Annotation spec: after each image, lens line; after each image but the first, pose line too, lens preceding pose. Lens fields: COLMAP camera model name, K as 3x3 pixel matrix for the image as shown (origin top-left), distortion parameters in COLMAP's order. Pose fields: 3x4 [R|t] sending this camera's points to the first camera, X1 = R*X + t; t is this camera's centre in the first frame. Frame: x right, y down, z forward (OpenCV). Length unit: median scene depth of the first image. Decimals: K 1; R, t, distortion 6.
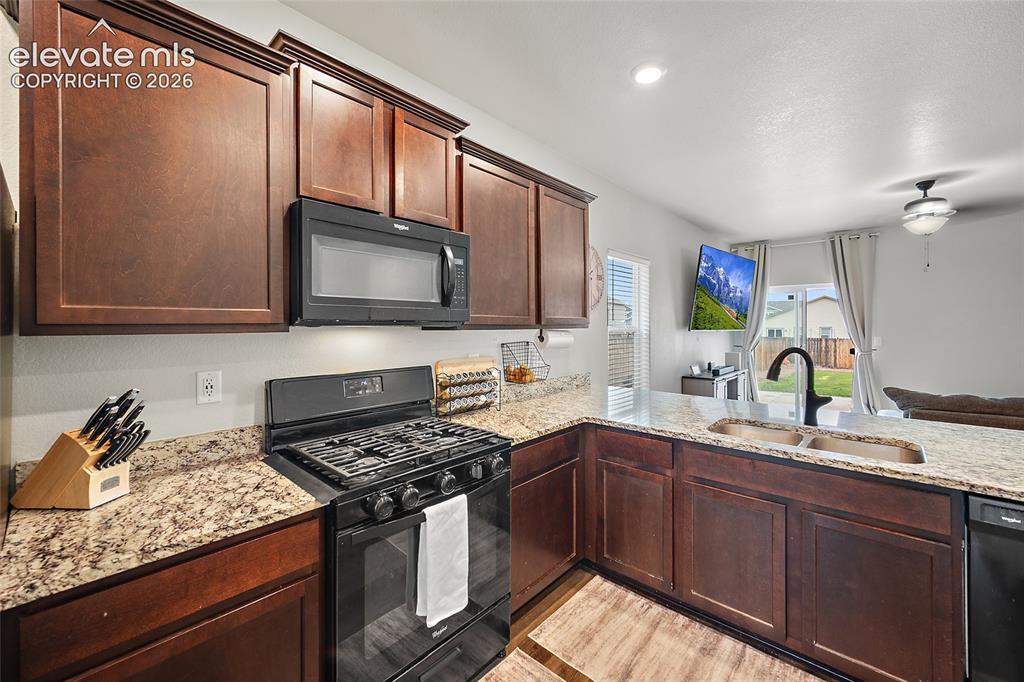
lens RADIAL K [[407.3, 0, 514.6], [0, 407.3, 325.7], [0, 0, 1]] dist [-0.000882, 0.000190]
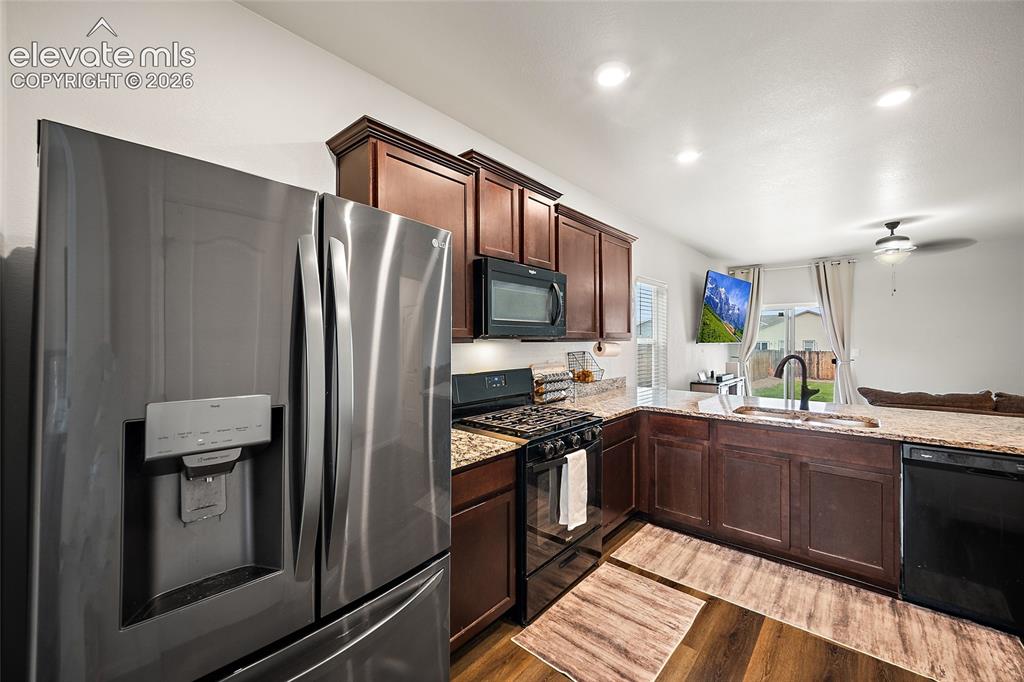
lens RADIAL K [[403.3, 0, 514.3], [0, 403.3, 338.3], [0, 0, 1]] dist [0.000386, 0.000127]
pose [[0.999744, 0.002542, 0.022464, -0.301261], [-0.002536, 0.999997, -0.000295, -0.001164], [-0.022465, 0.000238, 0.999748, -0.364241]]
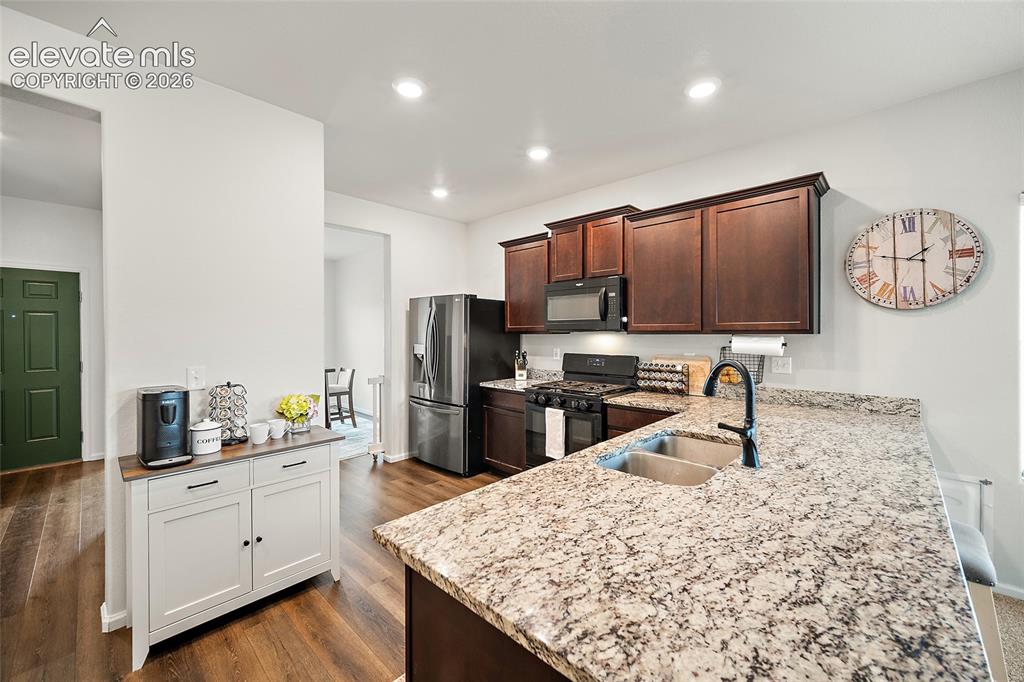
lens RADIAL K [[403.3, 0, 514.3], [0, 403.3, 338.3], [0, 0, 1]] dist [0.000386, 0.000127]
pose [[-0.030089, 0.012853, -0.999465, 1.451019], [0.002709, 0.999915, 0.012777, 0.006112], [0.999544, -0.002323, -0.030121, 0.582016]]
